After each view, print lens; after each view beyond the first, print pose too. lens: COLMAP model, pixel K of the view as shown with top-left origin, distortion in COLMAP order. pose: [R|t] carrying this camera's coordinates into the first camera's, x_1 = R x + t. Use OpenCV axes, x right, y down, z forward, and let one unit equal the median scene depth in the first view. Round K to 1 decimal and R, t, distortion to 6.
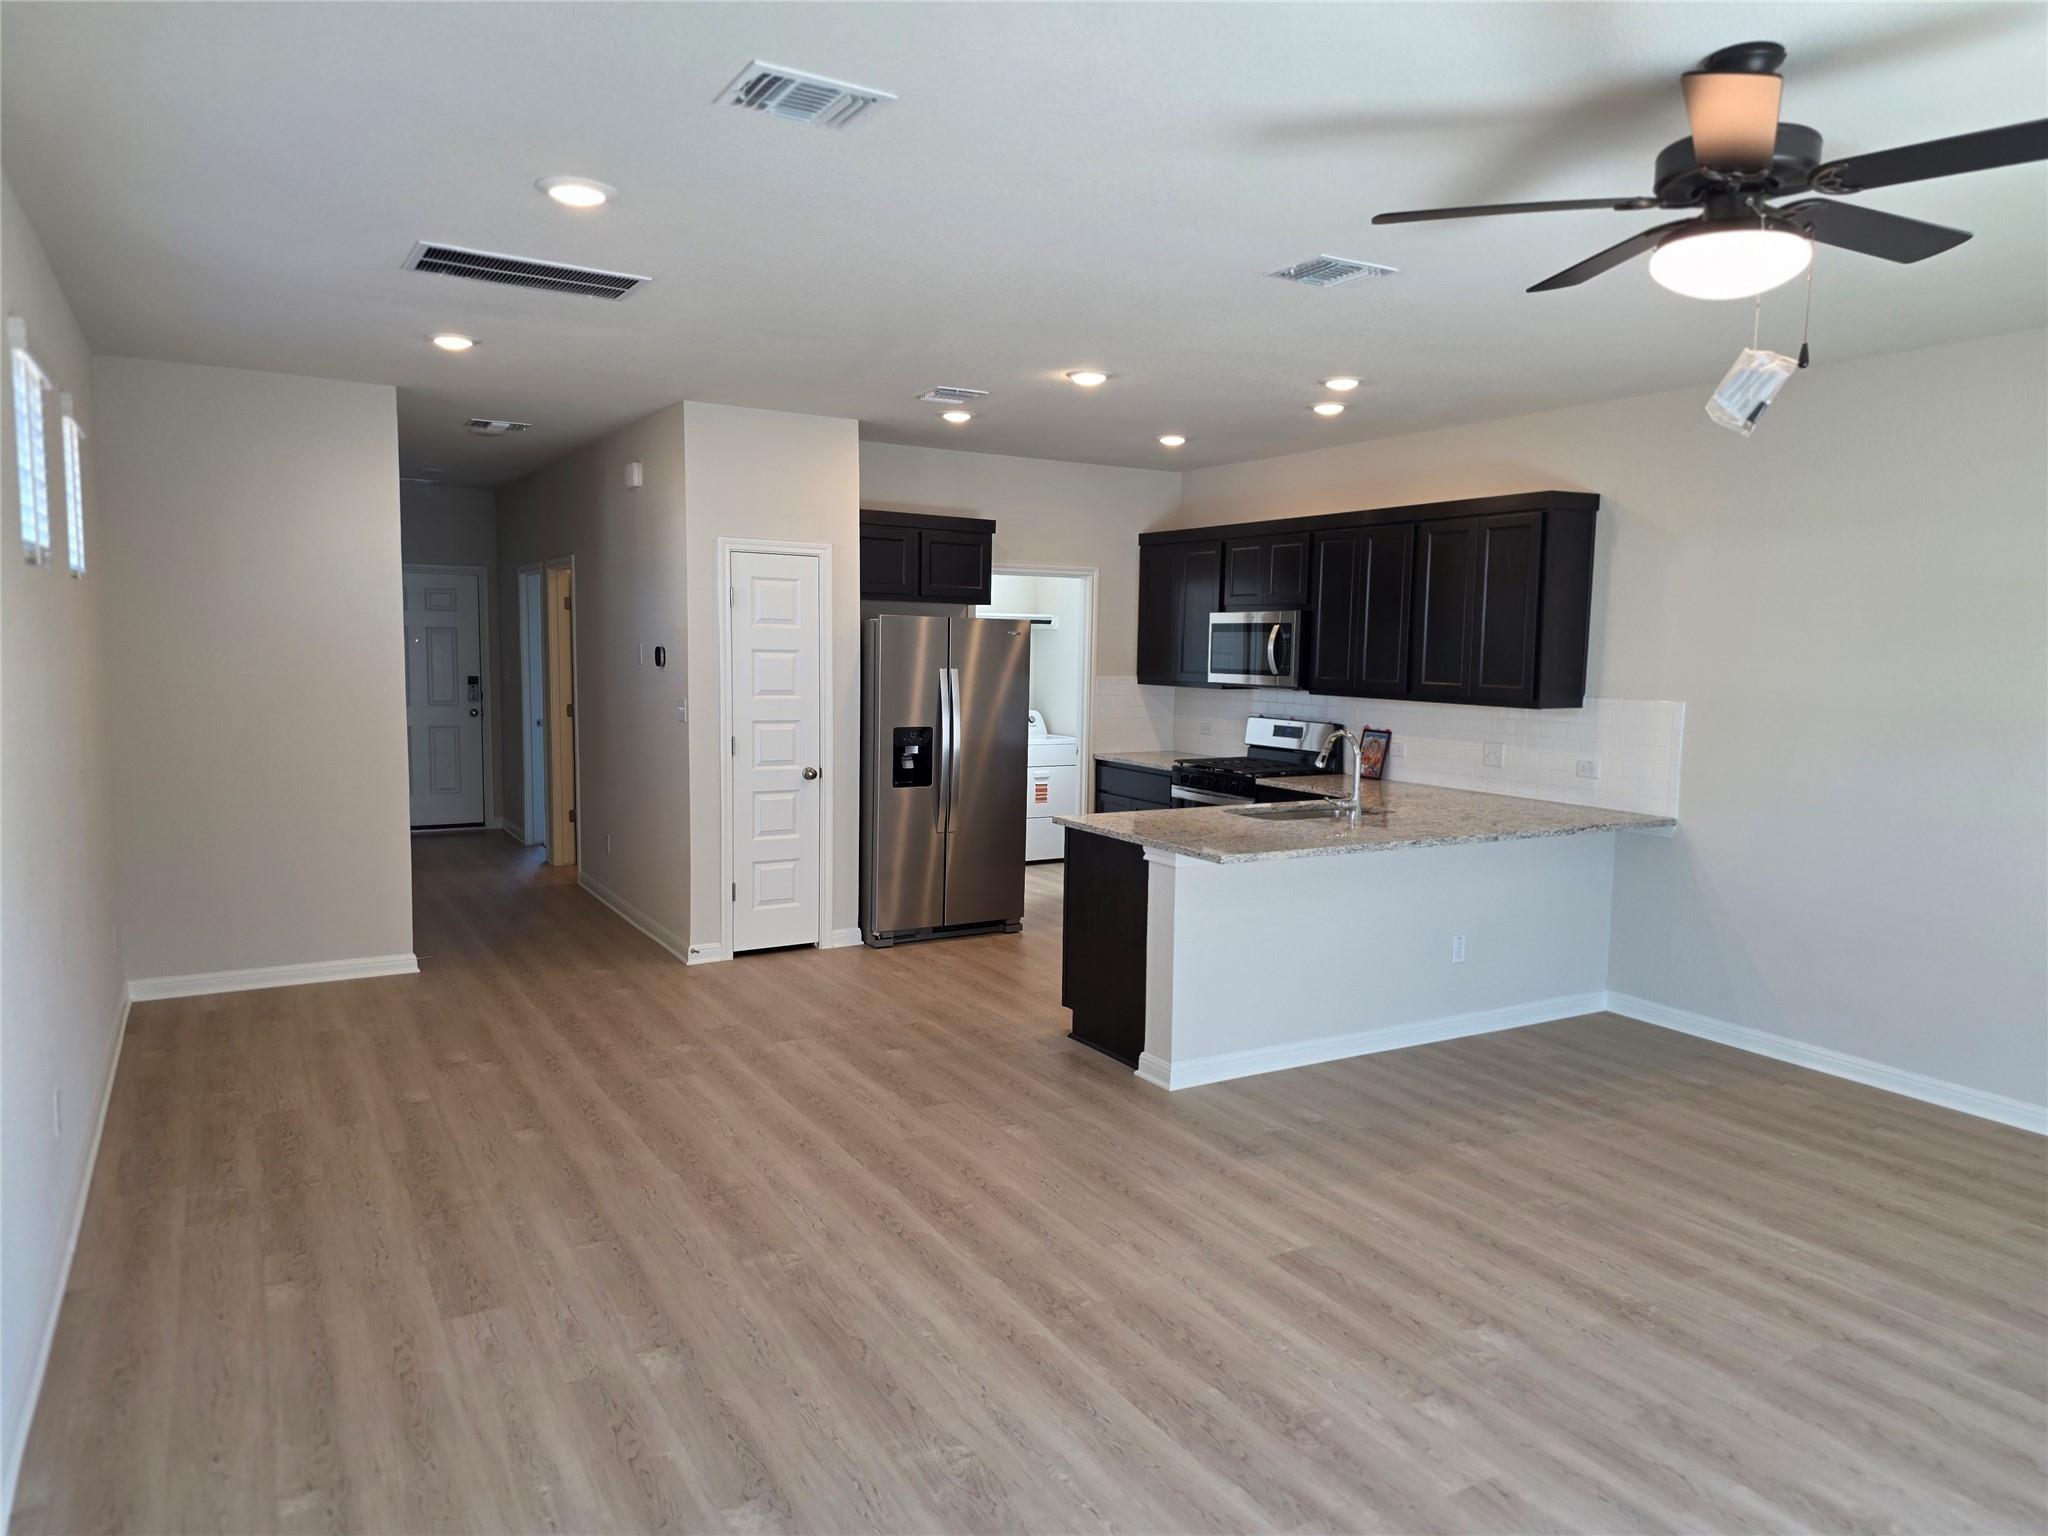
lens RADIAL K [[1353.3, 0, 1042.1], [0, 1353.3, 750.5], [0, 0, 1]] dist [0.073520, -0.050971]
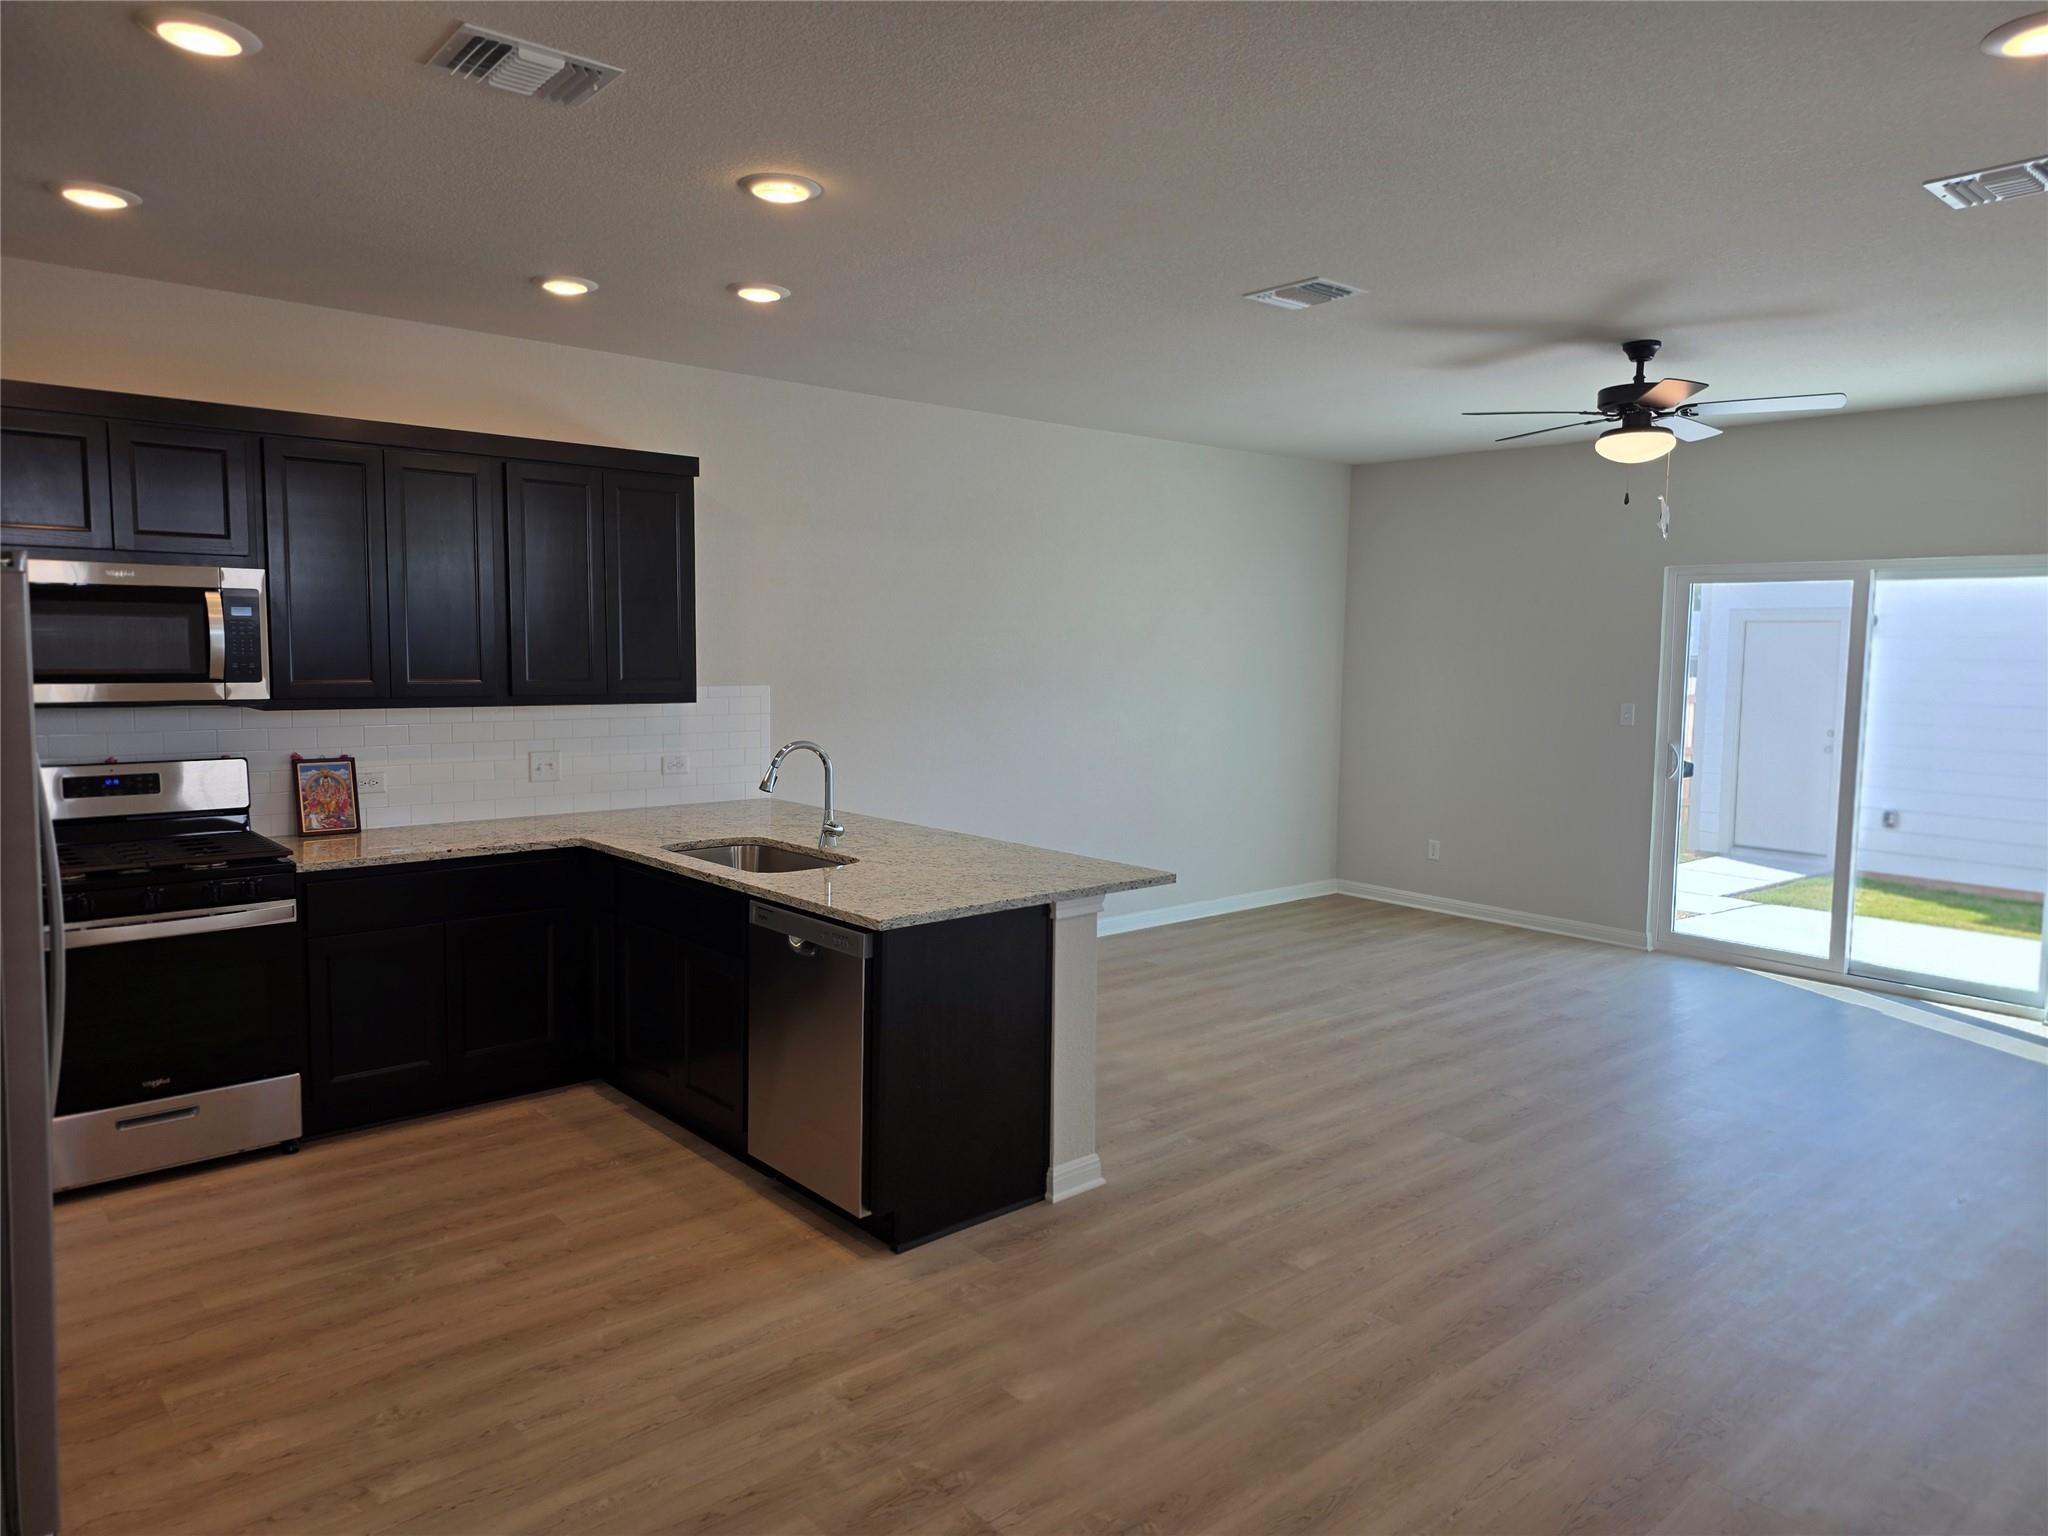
lens RADIAL K [[1353.3, 0, 1048.9], [0, 1353.3, 754.9], [0, 0, 1]] dist [0.073520, -0.050971]
pose [[-0.188151, -0.102571, 0.976769, -0.685883], [0.065589, 0.990999, 0.116700, -0.105297], [-0.979947, 0.086023, -0.179730, 1.174583]]
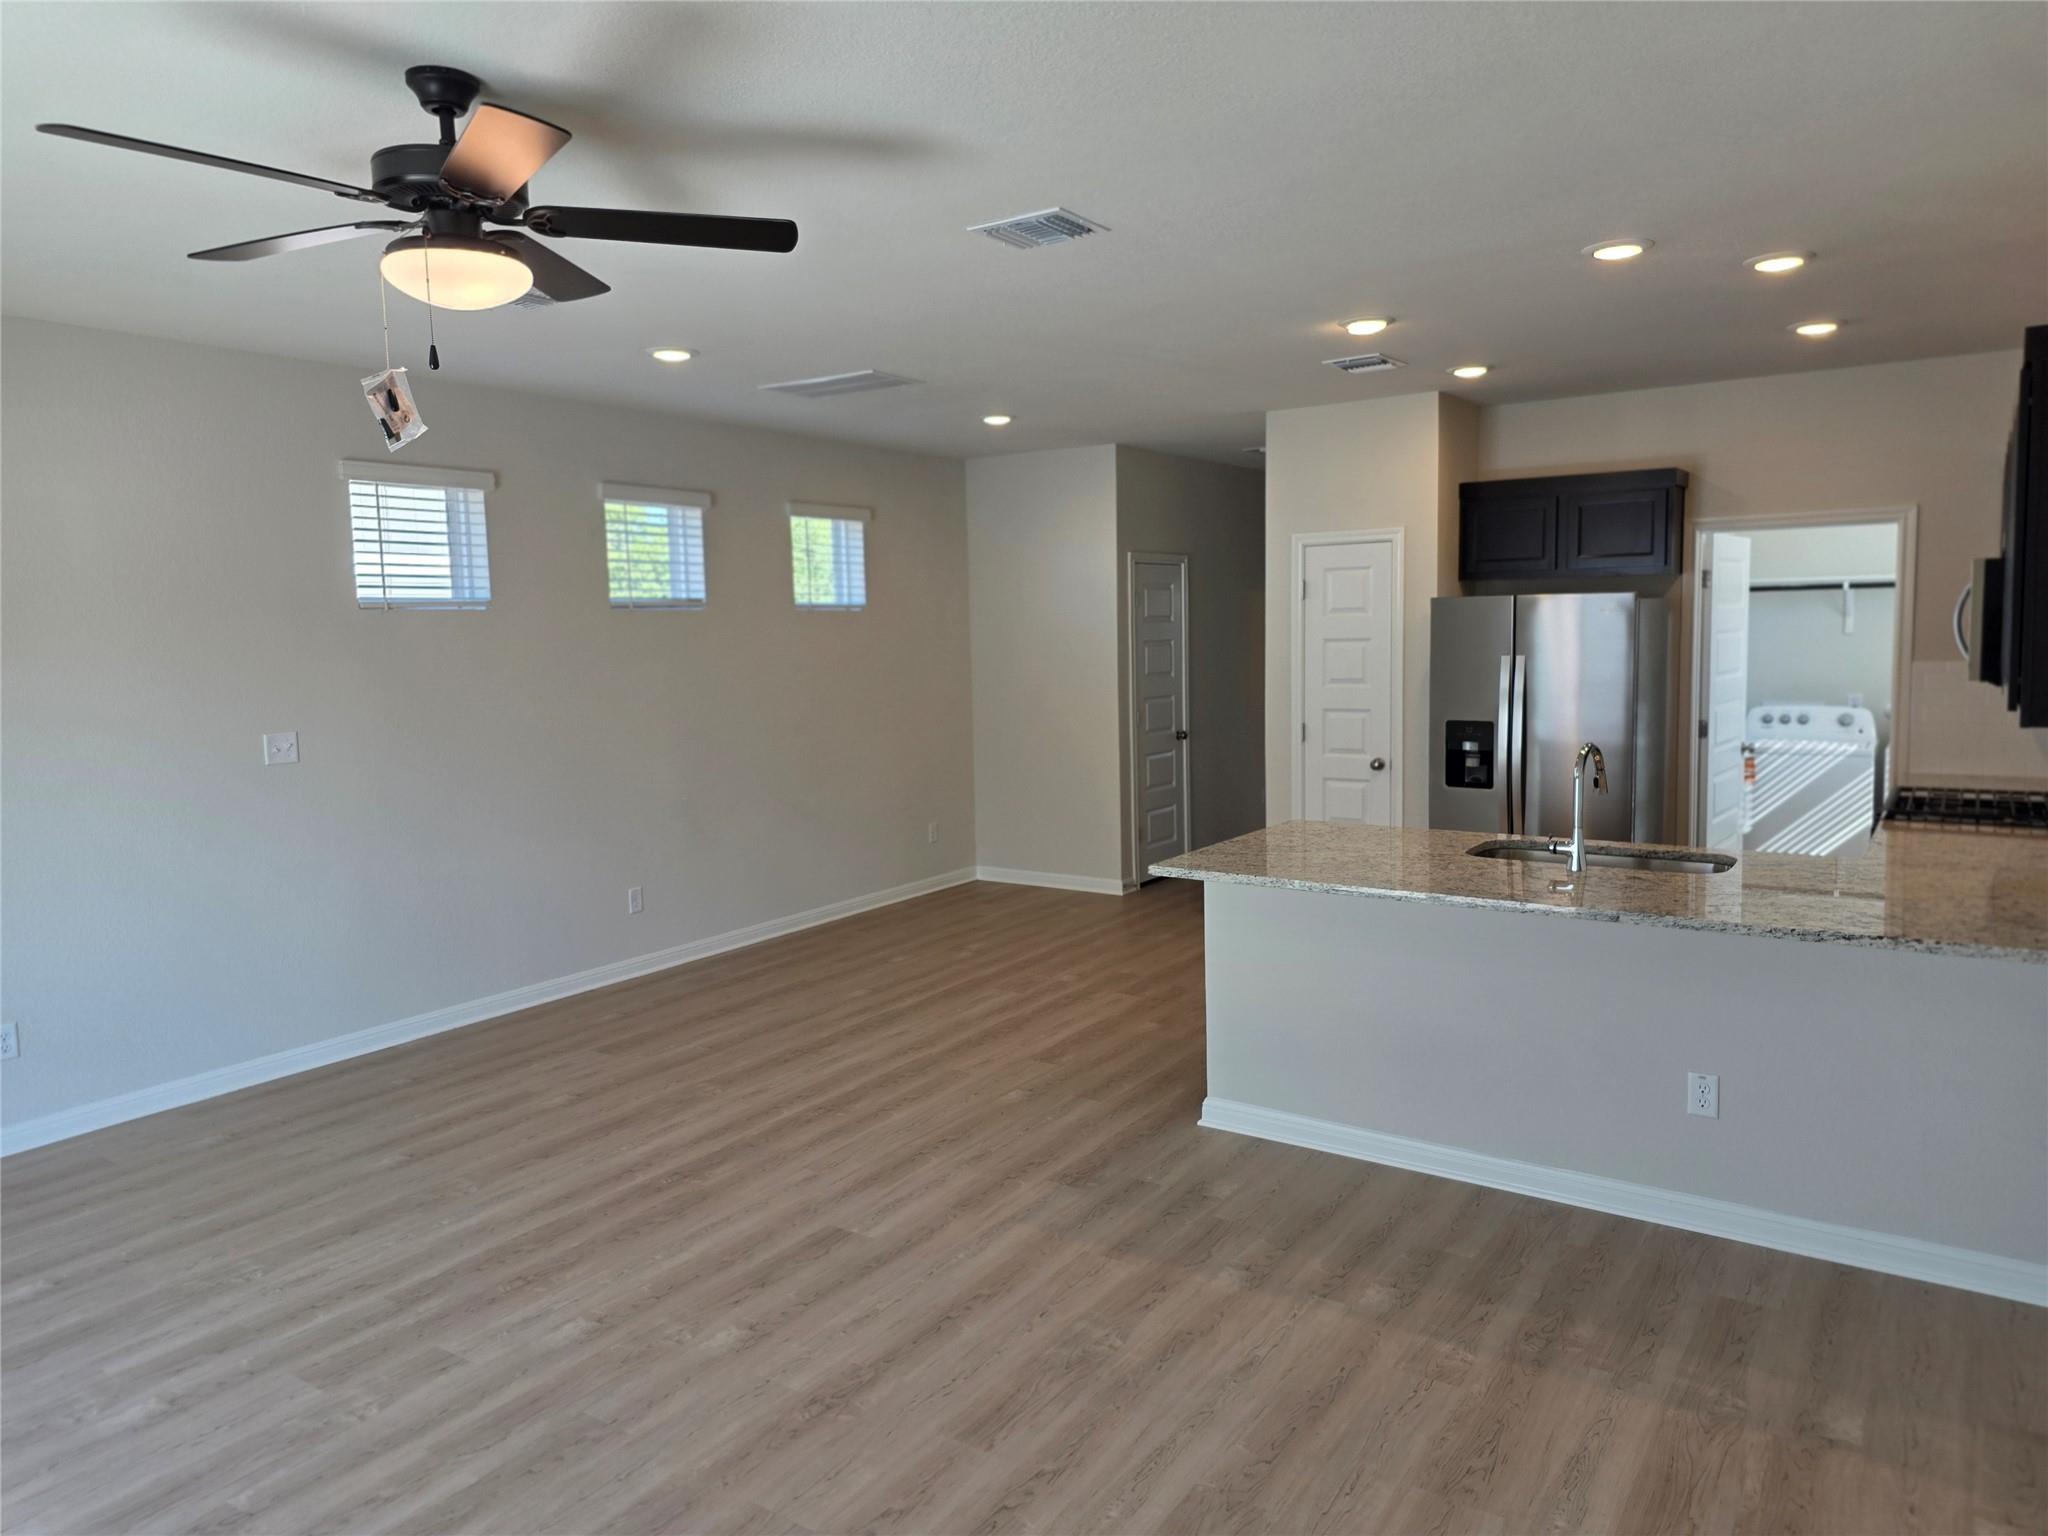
lens RADIAL K [[1353.3, 0, 1048.8], [0, 1353.3, 747.1], [0, 0, 1]] dist [0.073520, -0.050971]
pose [[0.431032, 0.055073, -0.900654, 0.868529], [-0.046700, 0.998160, 0.038686, -0.031817], [0.901127, 0.025386, 0.432811, 0.516736]]
